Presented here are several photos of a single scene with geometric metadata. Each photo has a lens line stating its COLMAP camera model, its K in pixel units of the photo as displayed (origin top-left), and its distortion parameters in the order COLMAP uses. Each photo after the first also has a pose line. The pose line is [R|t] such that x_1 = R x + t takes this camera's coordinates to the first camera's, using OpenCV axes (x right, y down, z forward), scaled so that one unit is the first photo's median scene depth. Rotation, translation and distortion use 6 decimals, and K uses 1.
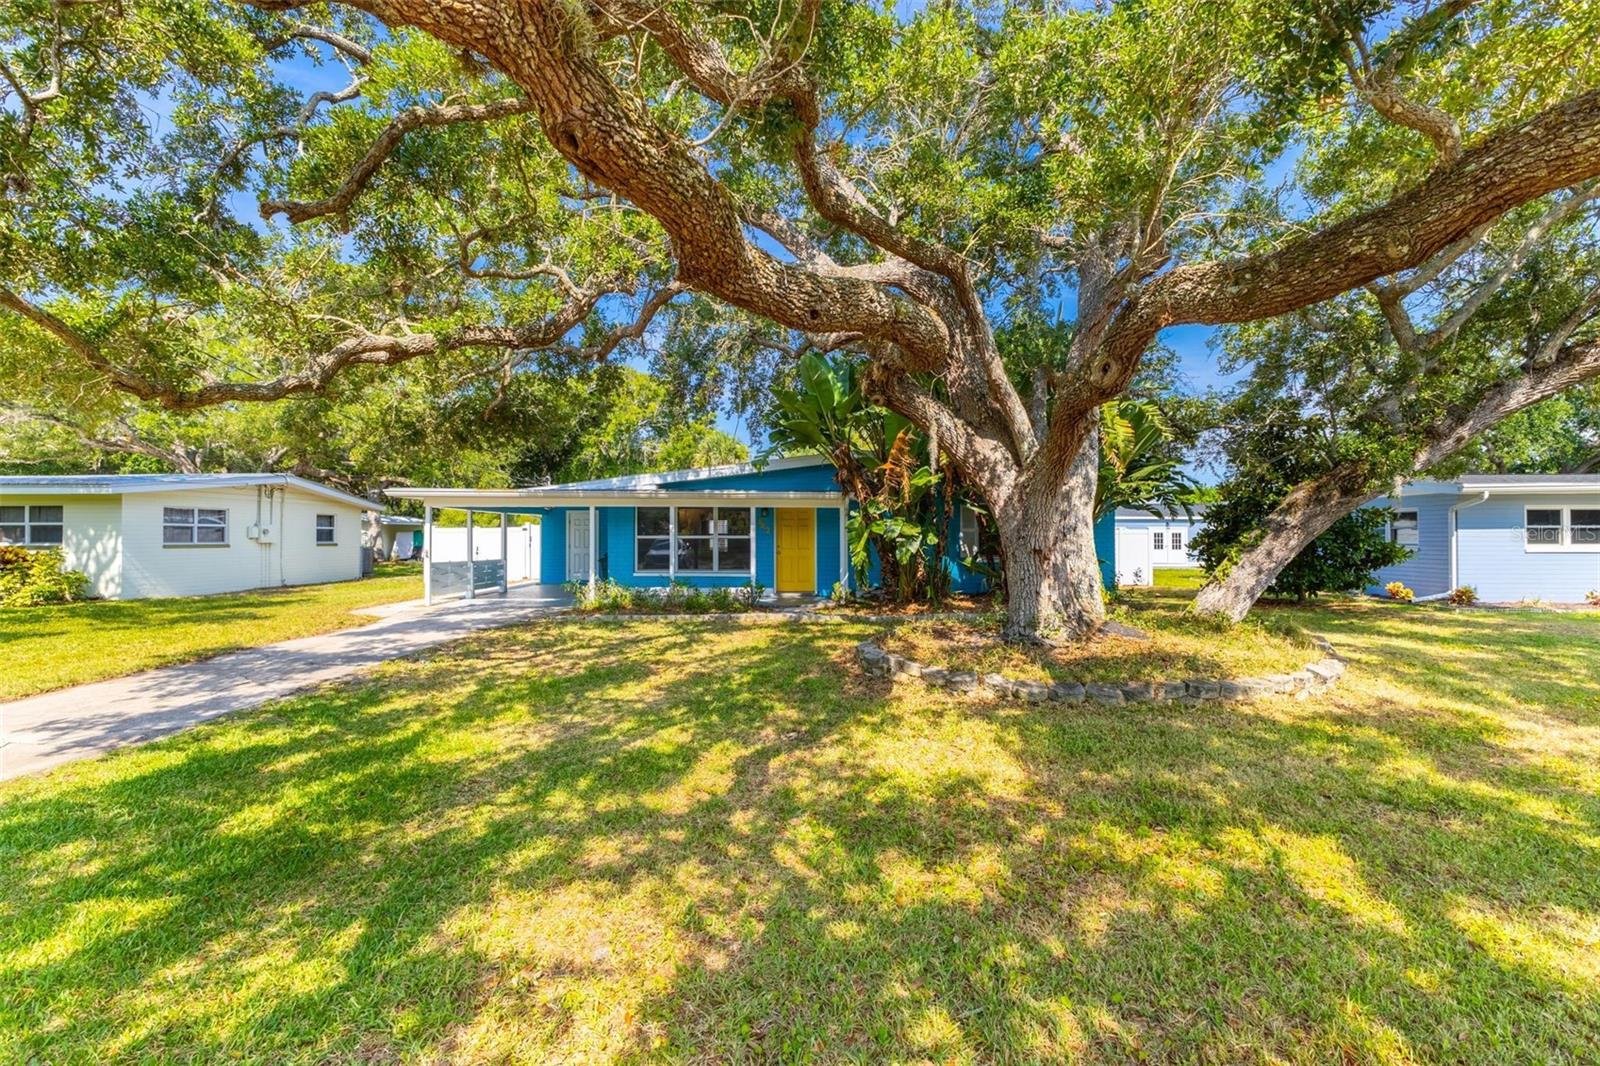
lens RADIAL K [[685.1, 0, 800.2], [0, 685.1, 531.4], [0, 0, 1]] dist [0.008114, -0.001063]
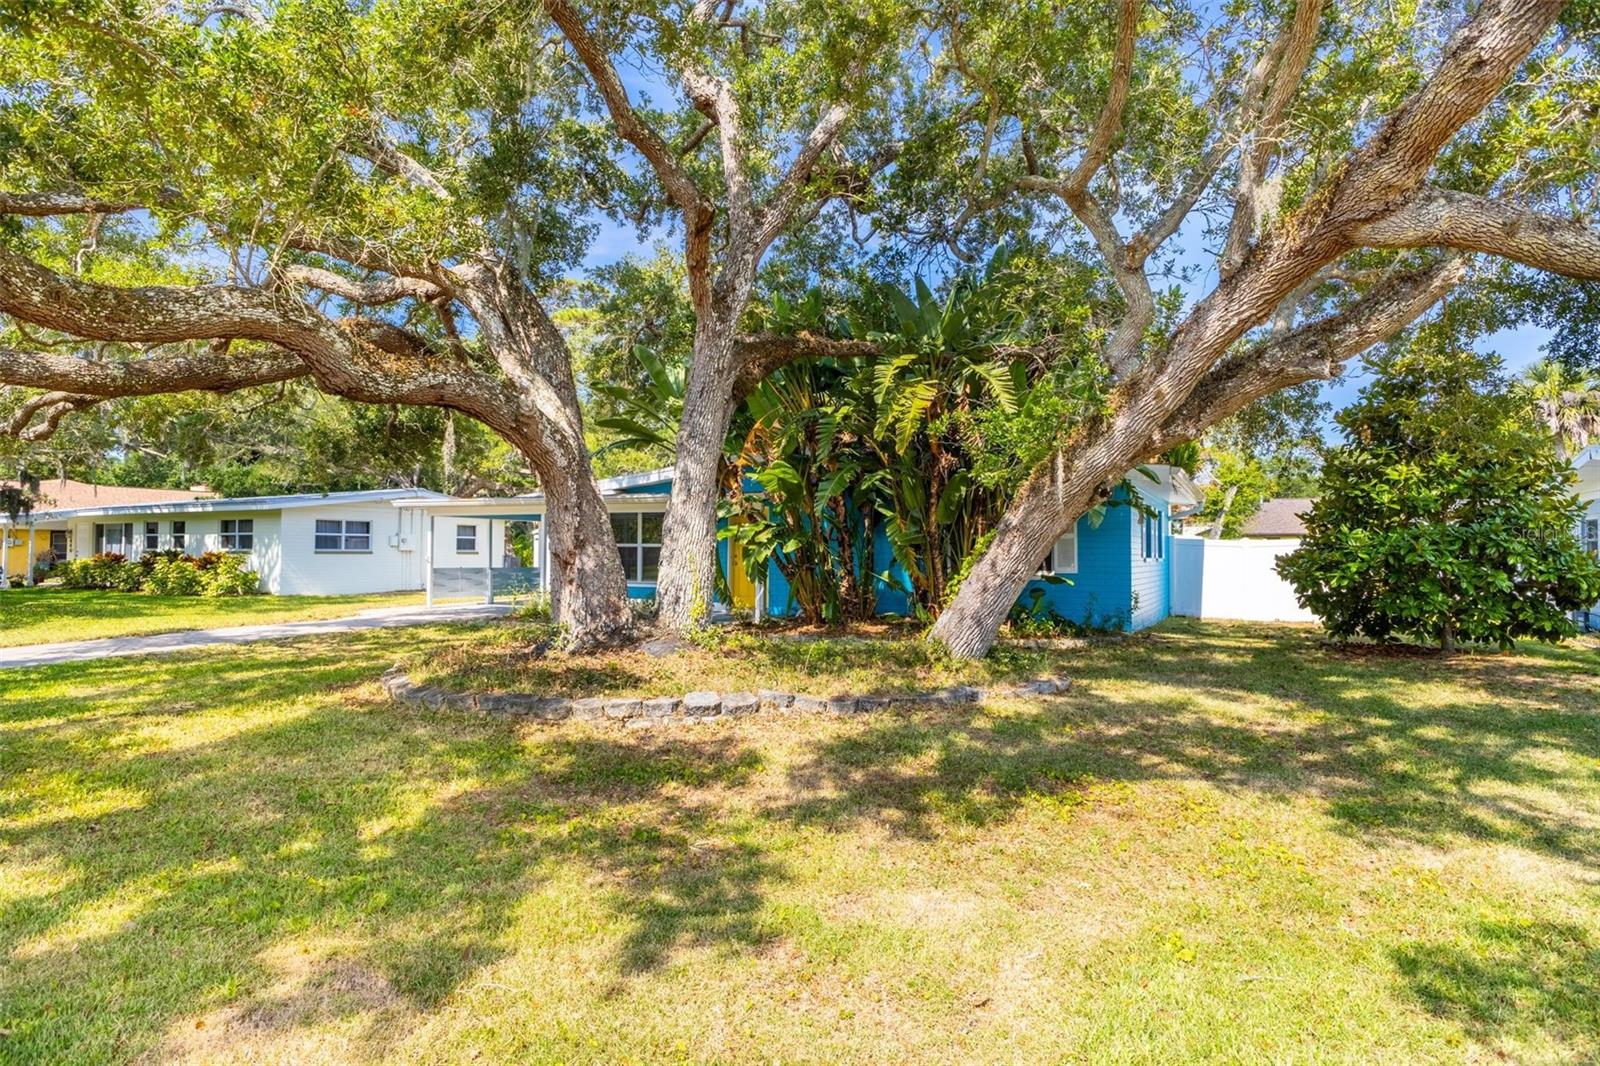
lens RADIAL K [[854.7, 0, 801.4], [0, 854.7, 539.4], [0, 0, 1]] dist [0.002055, 0.000051]
pose [[0.894472, -0.001534, -0.447121, 0.526367], [-0.000518, 0.999990, -0.004467, 0.005491], [0.447123, 0.004227, 0.894462, 0.055005]]
